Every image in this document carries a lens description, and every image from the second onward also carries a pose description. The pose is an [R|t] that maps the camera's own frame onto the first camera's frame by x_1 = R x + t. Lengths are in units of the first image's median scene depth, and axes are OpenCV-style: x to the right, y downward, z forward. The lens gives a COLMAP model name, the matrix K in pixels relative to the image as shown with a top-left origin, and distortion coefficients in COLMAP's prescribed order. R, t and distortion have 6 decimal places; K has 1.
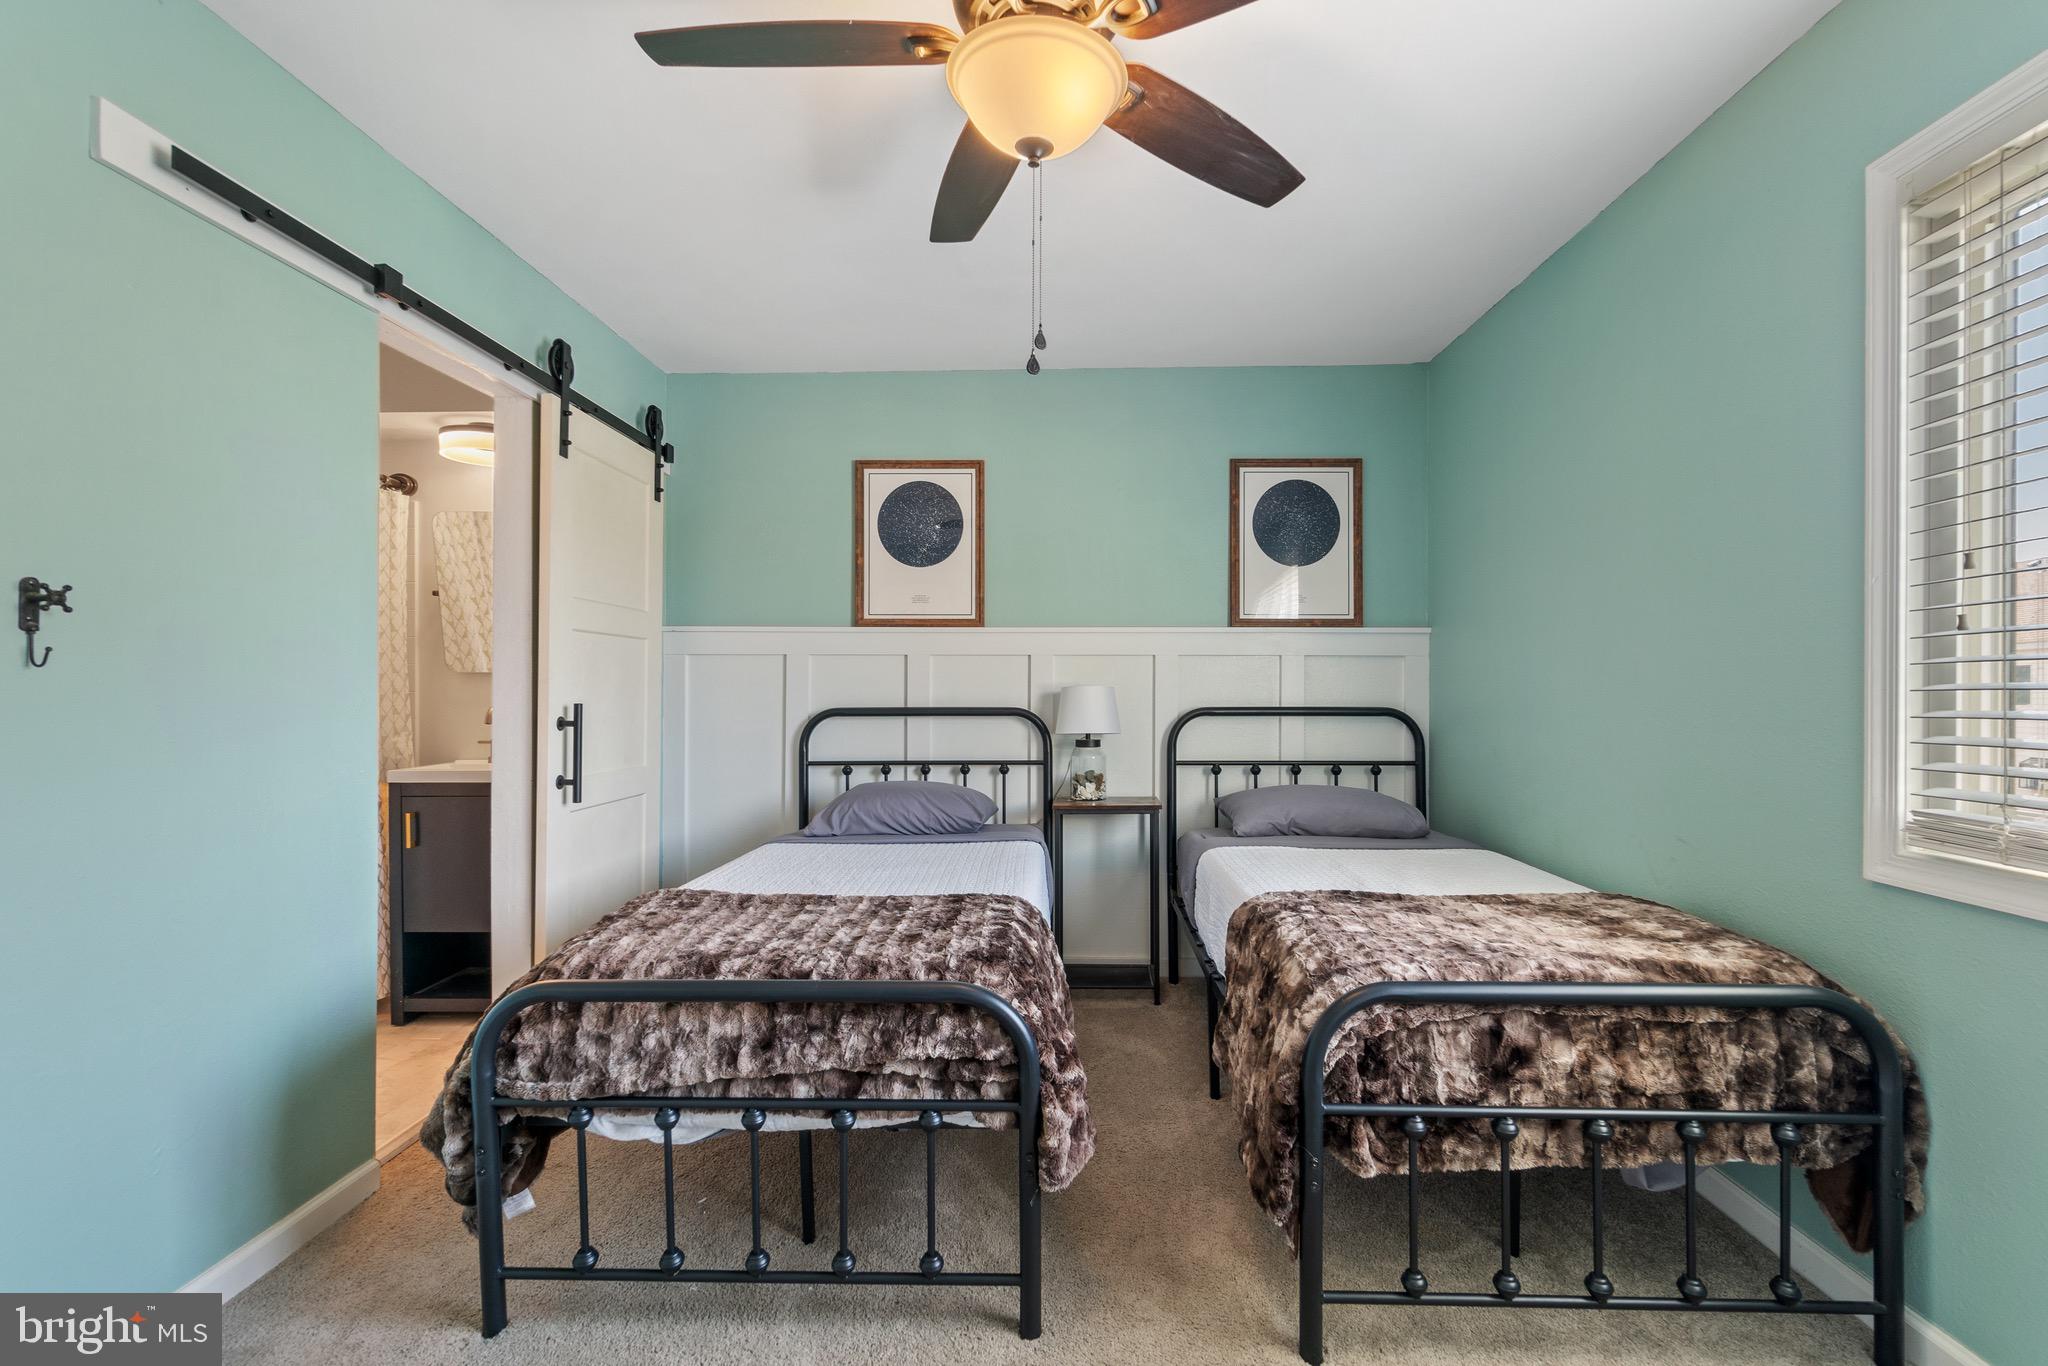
lens RADIAL K [[892.2, 0, 1029.8], [0, 892.2, 685.4], [0, 0, 1]] dist [-0.008149, 0.001236]
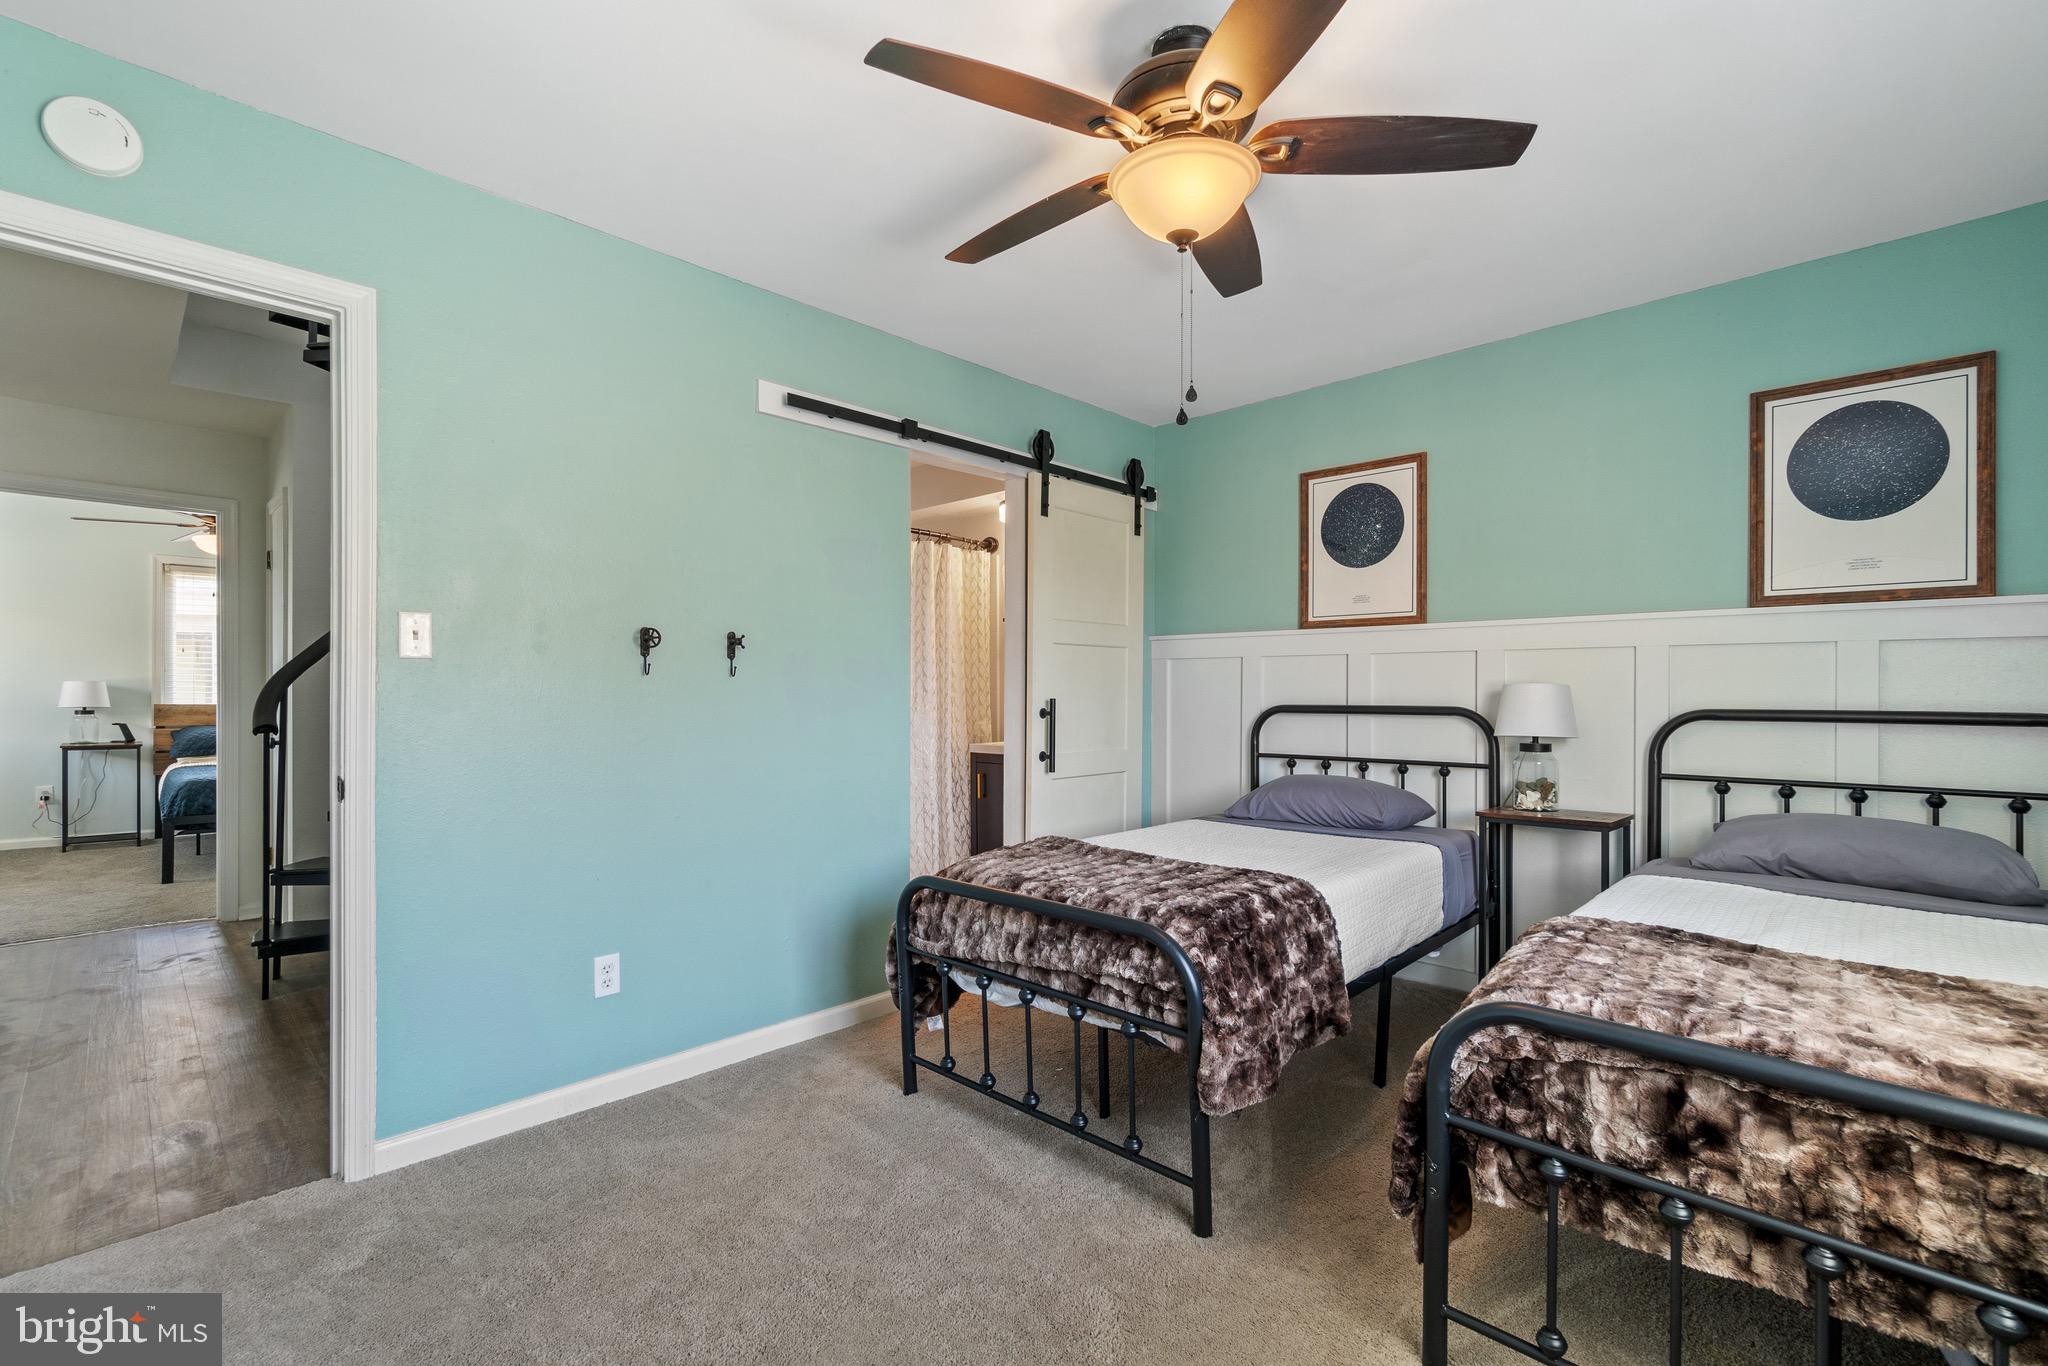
lens RADIAL K [[892.2, 0, 1018.1], [0, 892.2, 685.8], [0, 0, 1]] dist [-0.008149, 0.001236]
pose [[0.730039, -0.003187, -0.683398, 0.607269], [0.003694, 0.999993, -0.000717, 0.002695], [0.683396, -0.002001, 0.730045, -0.026983]]
